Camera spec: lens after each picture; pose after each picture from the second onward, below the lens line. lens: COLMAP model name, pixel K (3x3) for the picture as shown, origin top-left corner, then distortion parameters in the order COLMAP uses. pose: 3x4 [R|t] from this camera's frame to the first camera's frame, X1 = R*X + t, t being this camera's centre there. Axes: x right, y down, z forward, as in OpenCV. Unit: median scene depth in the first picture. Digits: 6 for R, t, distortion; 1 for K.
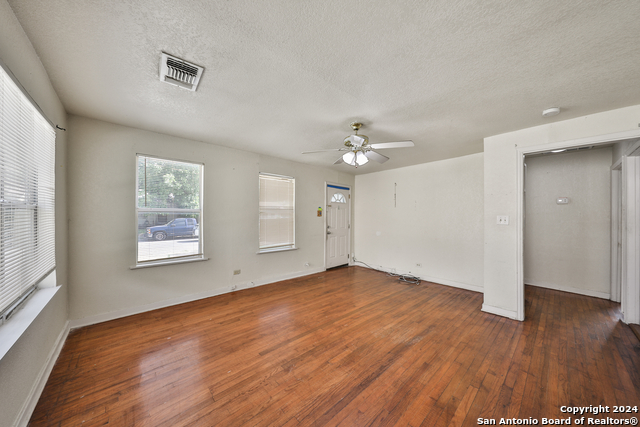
lens RADIAL K [[207.9, 0, 318.1], [0, 207.9, 216.3], [0, 0, 1]] dist [0.002147, 0.000008]
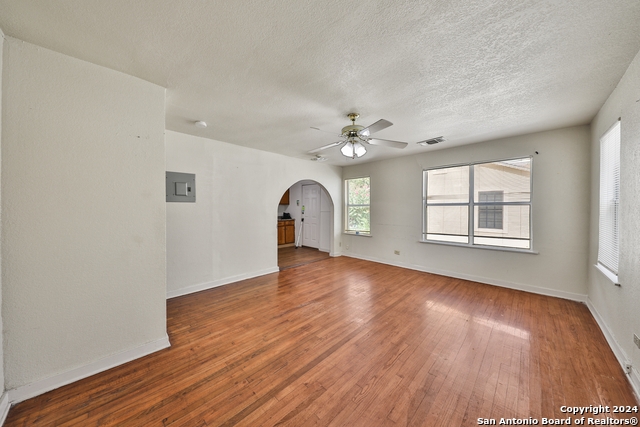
lens RADIAL K [[223.7, 0, 325.1], [0, 223.7, 211.0], [0, 0, 1]] dist [0.001899, -0.001091]
pose [[-0.994821, -0.005170, -0.101515, 0.326246], [-0.007033, 0.999813, 0.018002, 0.001144], [0.101403, 0.018622, -0.994671, 1.574422]]
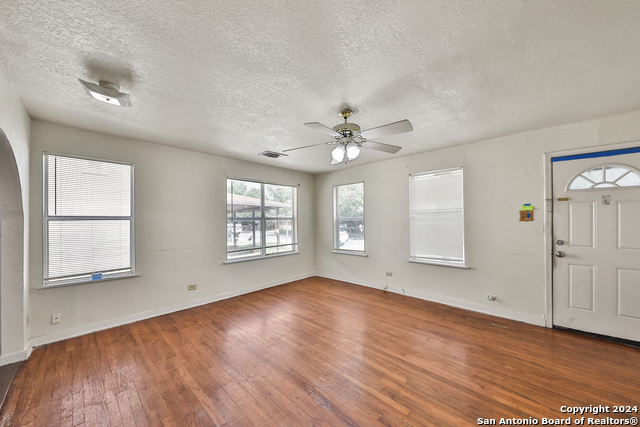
lens RADIAL K [[223.7, 0, 329.1], [0, 223.7, 220.6], [0, 0, 1]] dist [0.001899, -0.001091]
pose [[0.130240, -0.009927, -0.991433, 0.812617], [0.002512, 0.999950, -0.009682, 0.004557], [0.991479, -0.001230, 0.130258, 0.624857]]
